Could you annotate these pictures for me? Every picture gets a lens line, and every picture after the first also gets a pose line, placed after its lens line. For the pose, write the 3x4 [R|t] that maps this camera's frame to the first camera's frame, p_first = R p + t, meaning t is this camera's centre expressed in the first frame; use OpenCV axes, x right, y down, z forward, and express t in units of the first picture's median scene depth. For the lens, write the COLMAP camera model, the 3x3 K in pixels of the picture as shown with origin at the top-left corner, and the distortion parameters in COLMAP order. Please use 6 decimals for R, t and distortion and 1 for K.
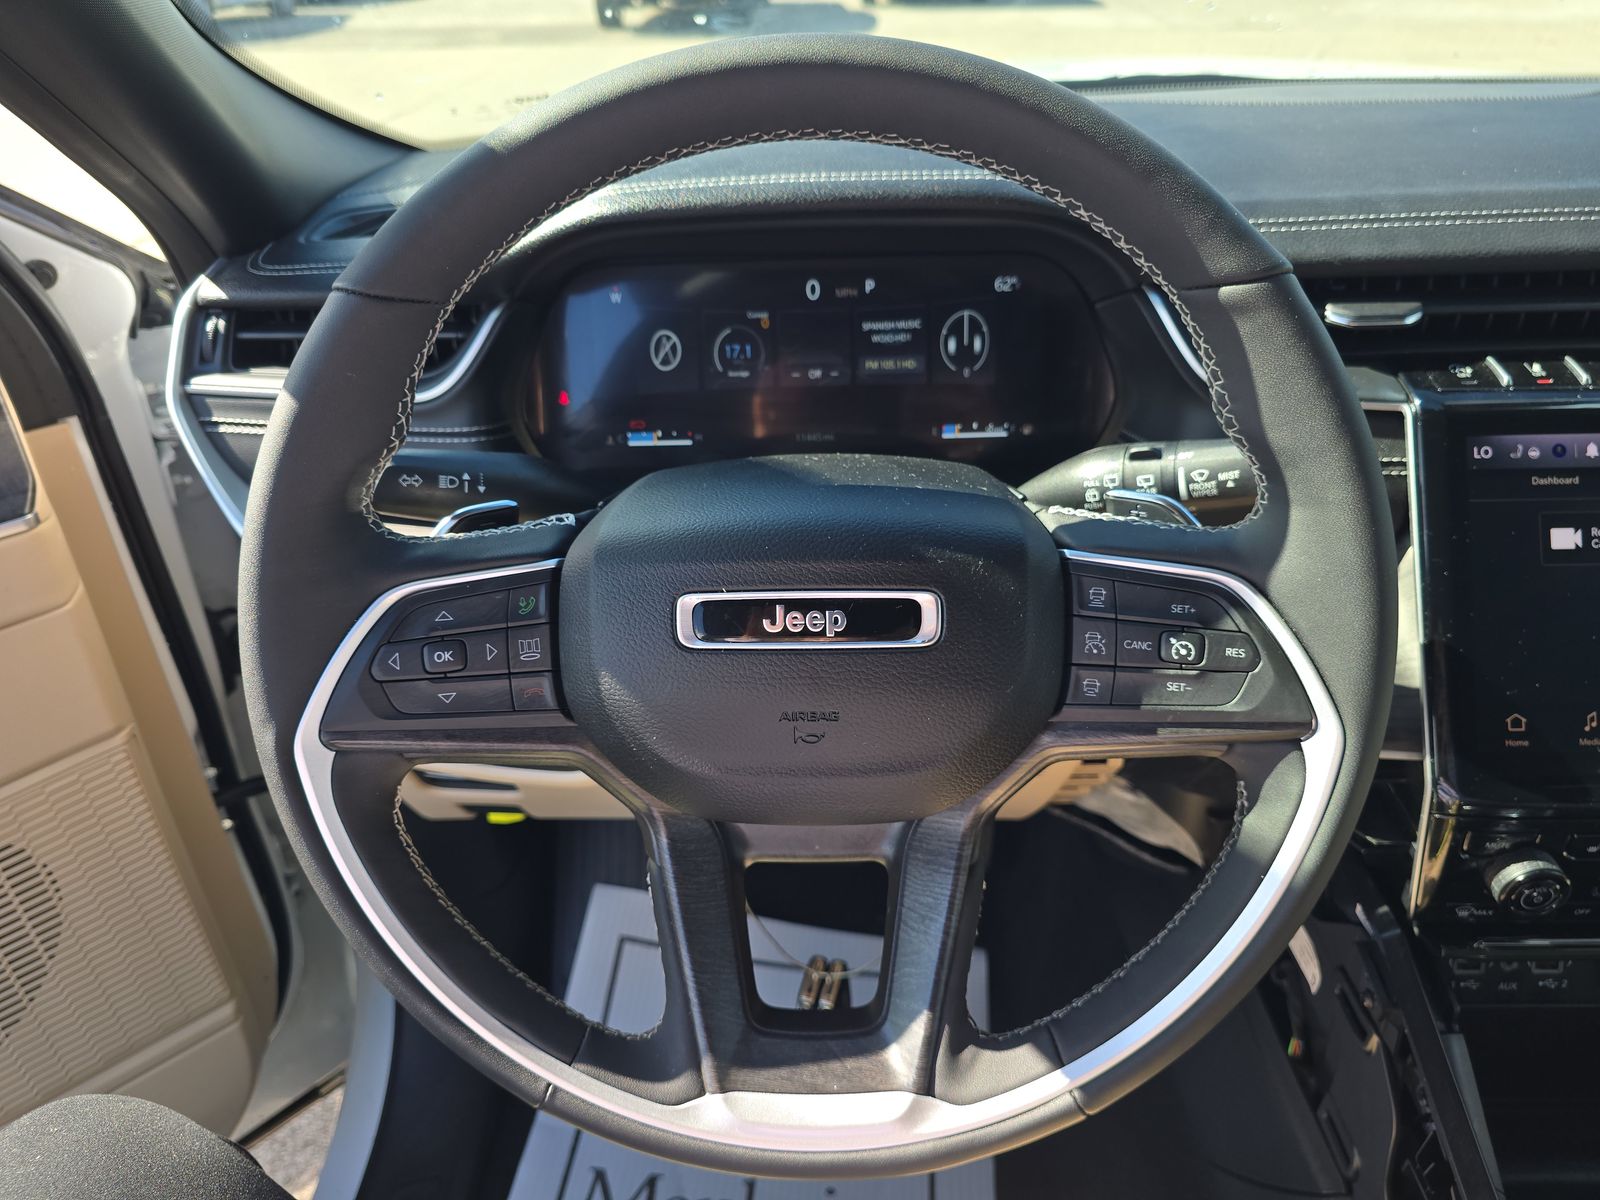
lens RADIAL K [[1051.1, 0, 798.0], [0, 1051.1, 601.0], [0, 0, 1]] dist [0.000722, -0.002264]
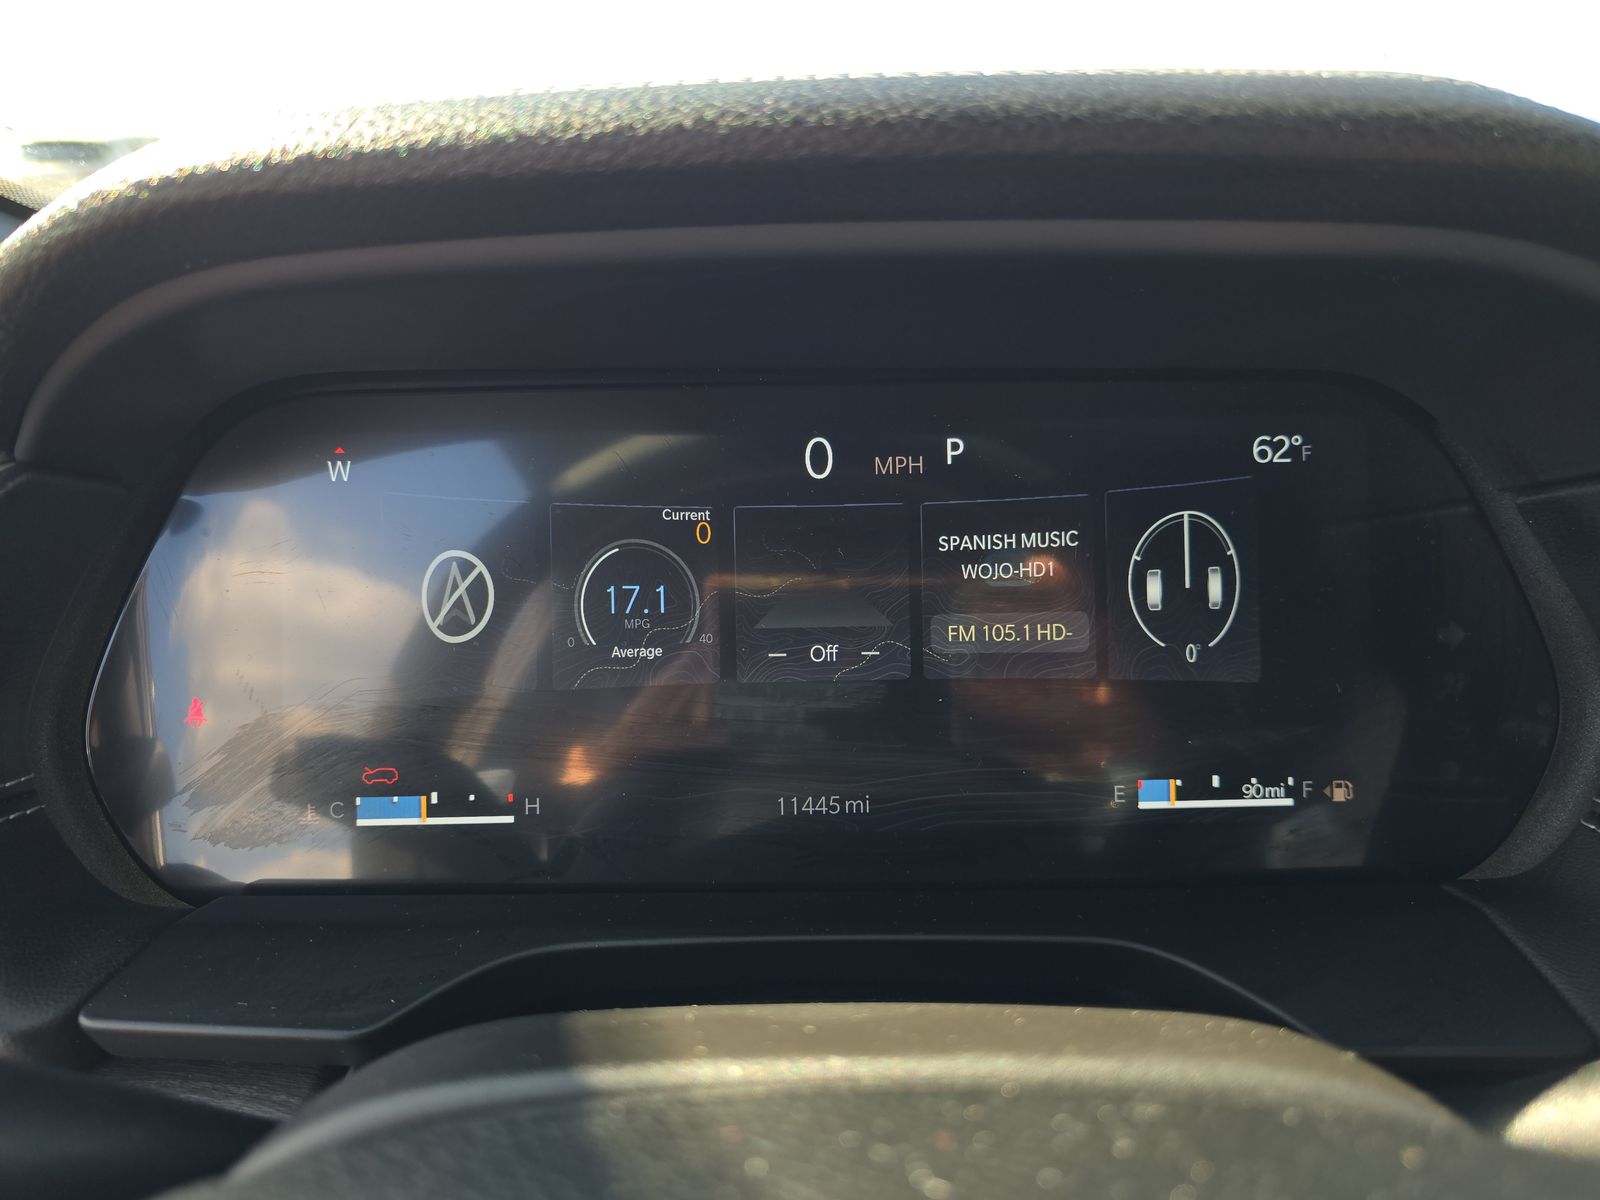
lens RADIAL K [[1051.1, 0, 800.0], [0, 1051.1, 599.9], [0, 0, 1]] dist [0.000722, -0.002264]
pose [[0.998964, 0.007561, 0.044882, -0.011983], [0.001091, 0.981844, -0.189689, -0.159788], [-0.045501, 0.189541, 0.980818, 0.596932]]
